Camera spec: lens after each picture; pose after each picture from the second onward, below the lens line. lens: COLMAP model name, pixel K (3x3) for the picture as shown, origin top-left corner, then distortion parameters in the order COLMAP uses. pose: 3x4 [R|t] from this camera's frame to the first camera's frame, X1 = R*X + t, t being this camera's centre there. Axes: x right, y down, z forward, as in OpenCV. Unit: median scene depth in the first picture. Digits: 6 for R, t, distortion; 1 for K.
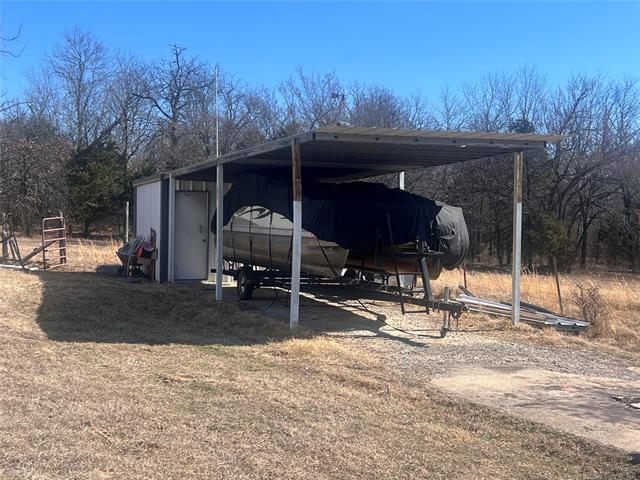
lens RADIAL K [[839.8, 0, 320.0], [0, 839.8, 240.0], [0, 0, 1]] dist [0.110305, -0.014298]
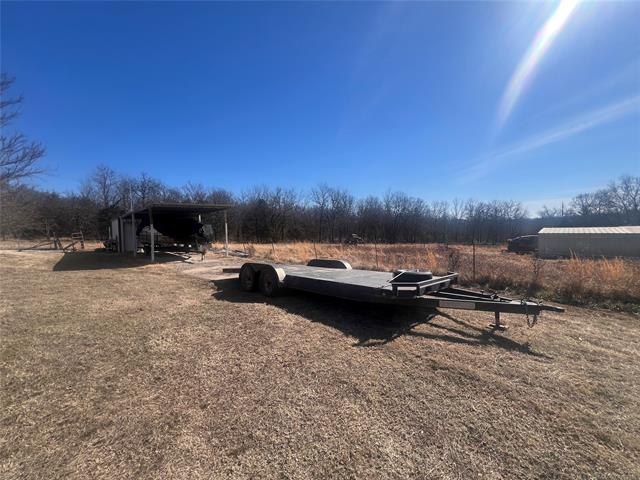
lens RADIAL K [[257.1, 0, 320.0], [0, 257.1, 240.0], [0, 0, 1]] dist [0.000168, 0.000049]
pose [[0.921987, -0.053477, 0.383511, 0.111714], [0.046386, 0.998539, 0.027721, 0.010981], [-0.384433, -0.007768, 0.923120, -0.118879]]
